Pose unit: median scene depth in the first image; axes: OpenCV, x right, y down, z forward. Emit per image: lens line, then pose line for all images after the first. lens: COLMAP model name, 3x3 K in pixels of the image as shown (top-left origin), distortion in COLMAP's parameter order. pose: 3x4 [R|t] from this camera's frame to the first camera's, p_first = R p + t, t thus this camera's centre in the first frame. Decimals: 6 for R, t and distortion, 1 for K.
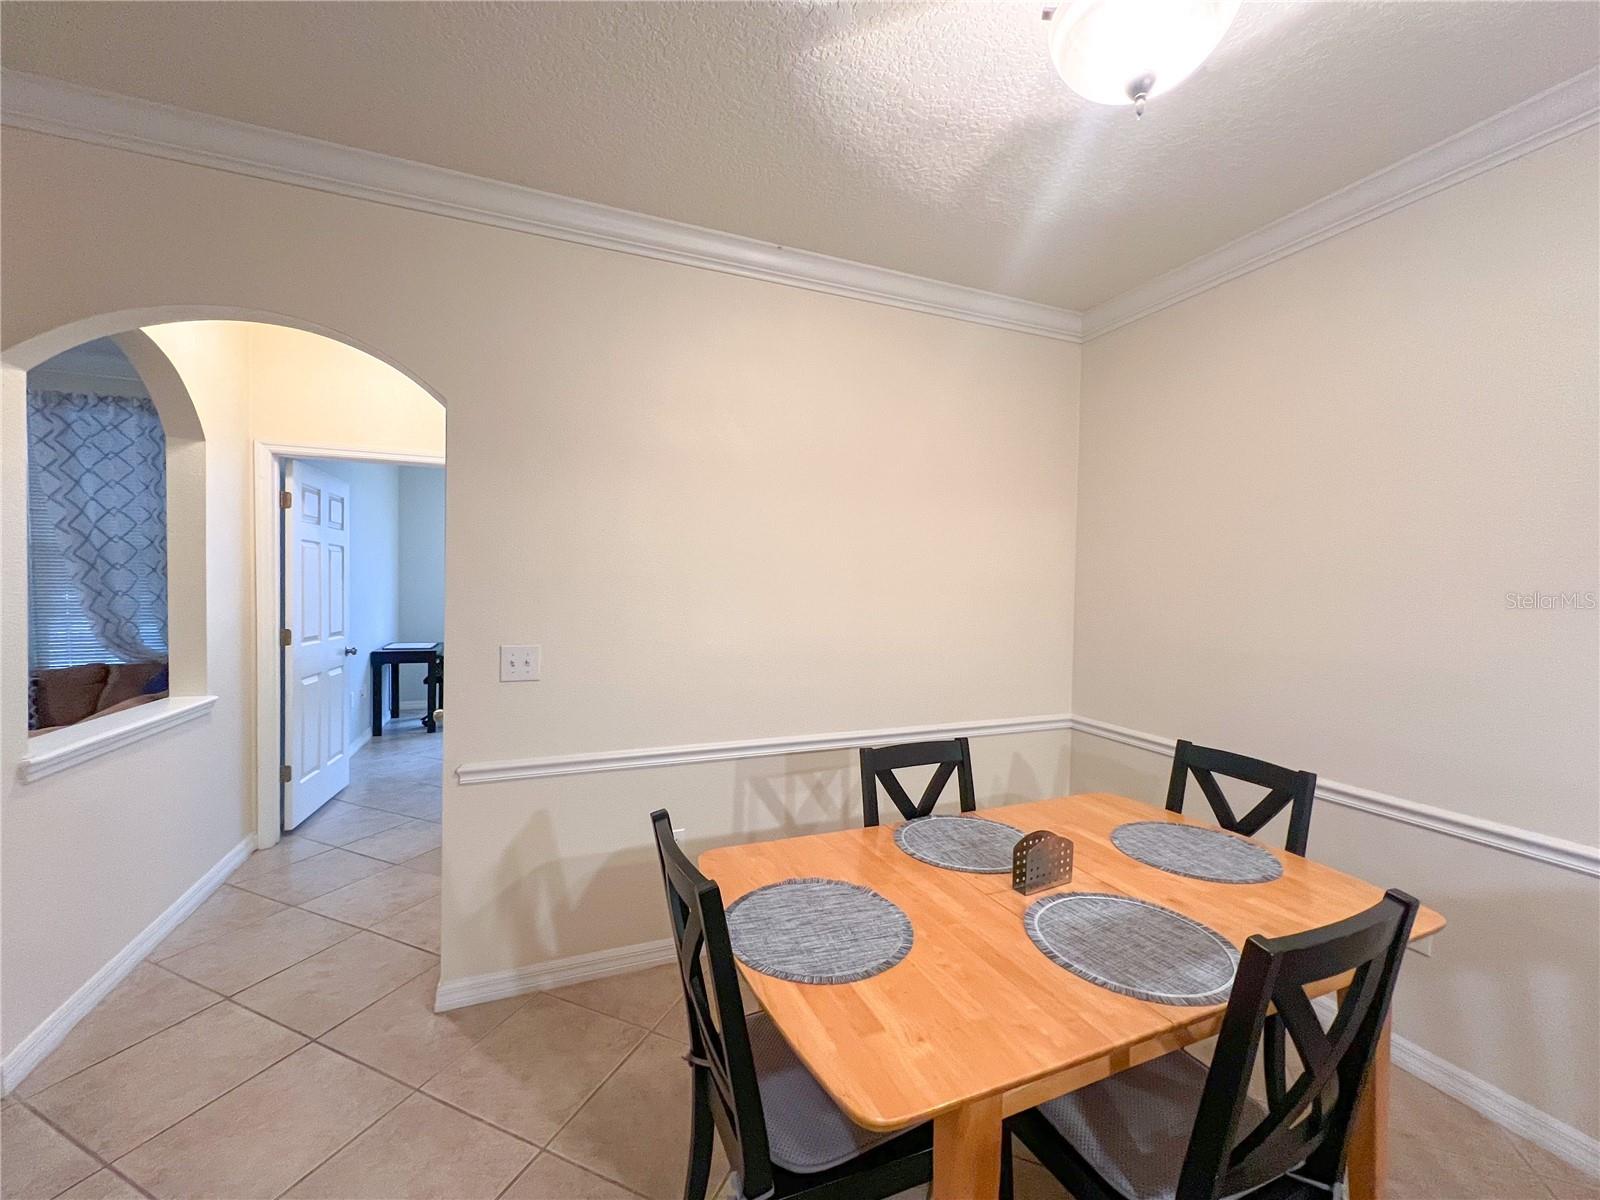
lens RADIAL K [[639.6, 0, 799.3], [0, 639.6, 599.3], [0, 0, 1]] dist [0.000688, -0.000307]
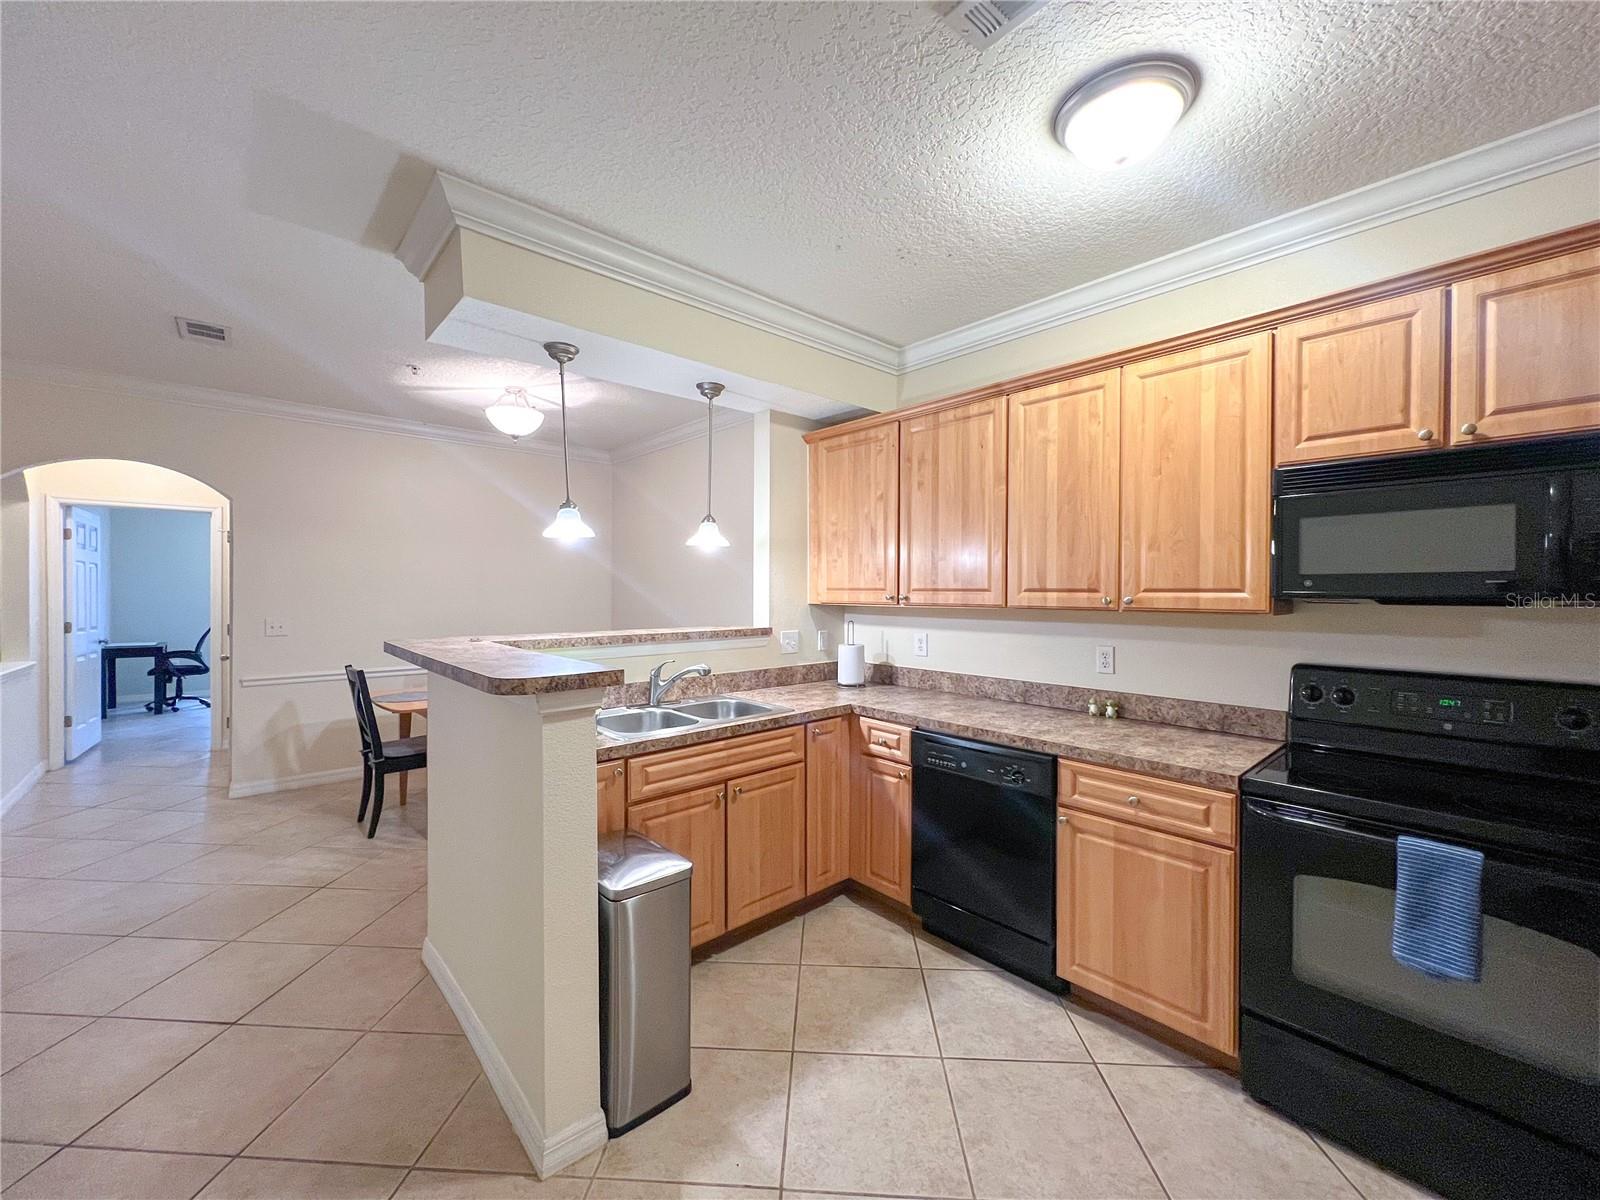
lens RADIAL K [[639.6, 0, 799.8], [0, 639.6, 594.0], [0, 0, 1]] dist [0.000688, -0.000307]
pose [[0.943163, -0.012097, 0.332110, 0.314336], [0.018184, 0.999719, -0.015227, 0.037984], [-0.331832, 0.020401, 0.943118, -1.013425]]
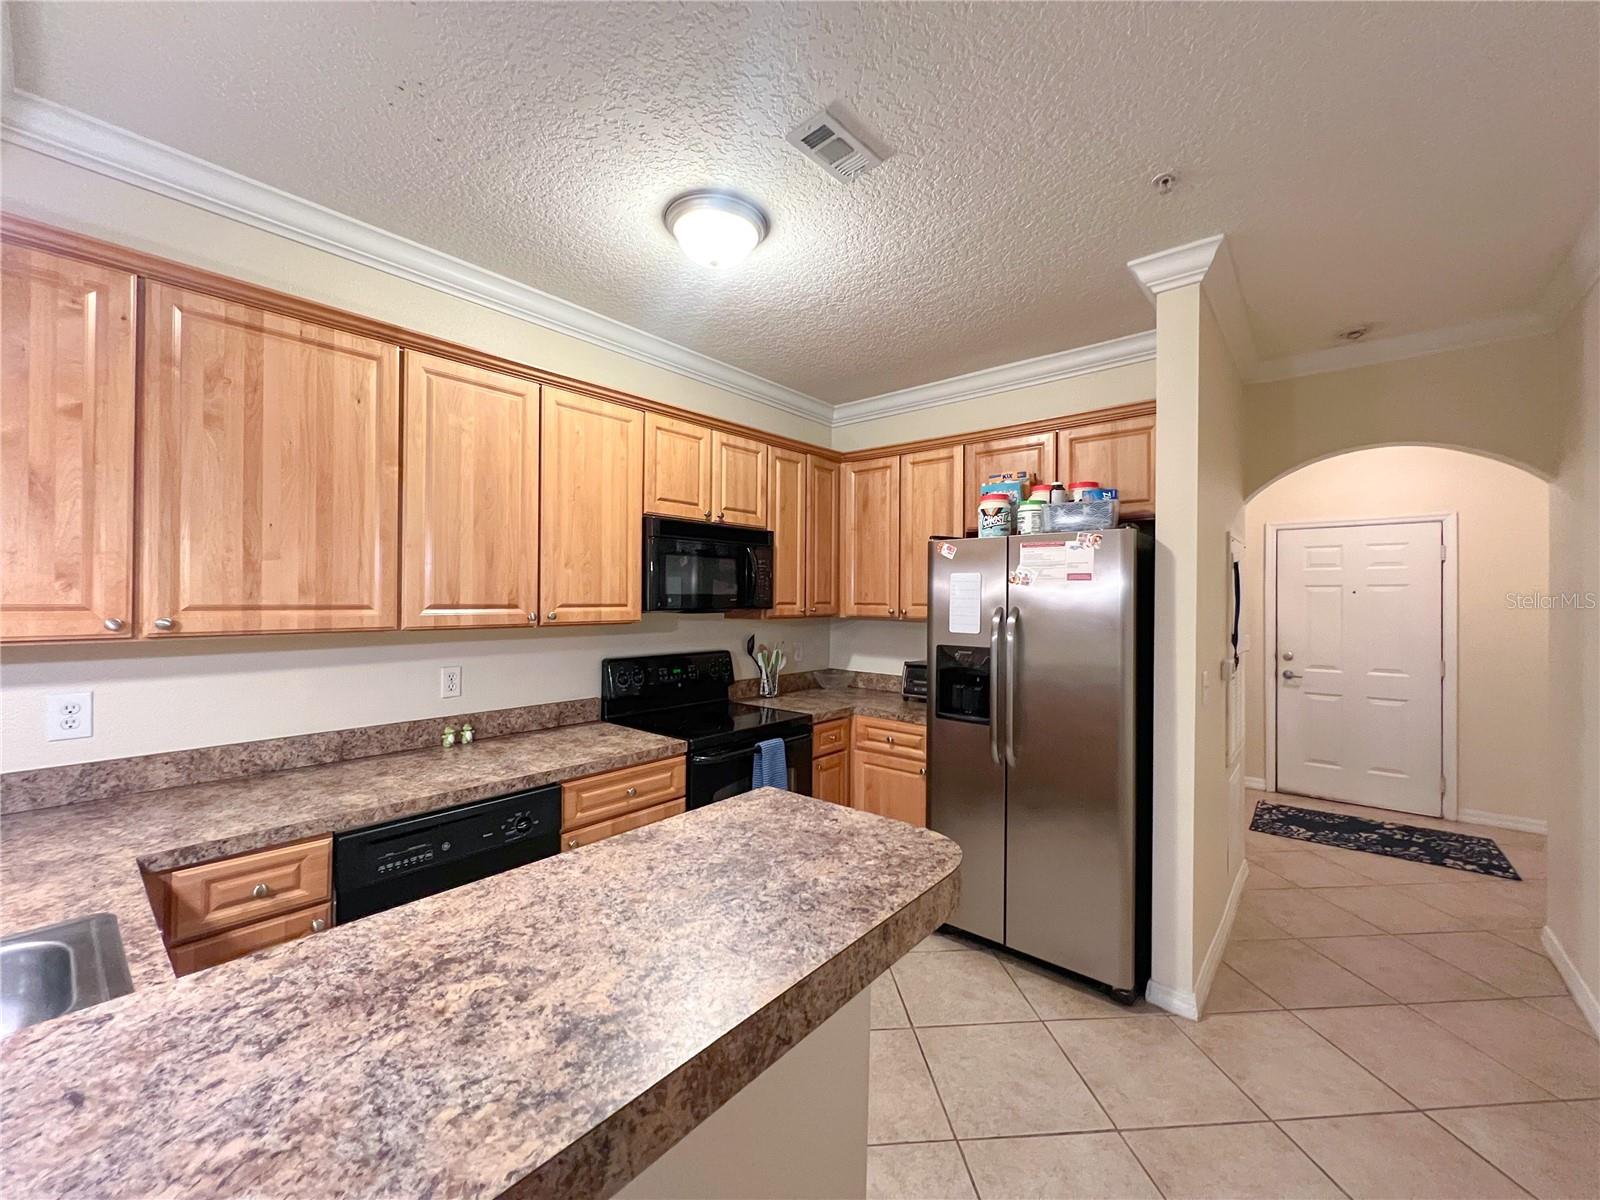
lens RADIAL K [[639.6, 0, 809.5], [0, 639.6, 593.1], [0, 0, 1]] dist [0.000688, -0.000307]
pose [[-0.459803, -0.013101, 0.887924, -0.333995], [0.009179, 0.999768, 0.019504, -0.071472], [-0.887974, 0.017118, -0.459576, 0.951095]]
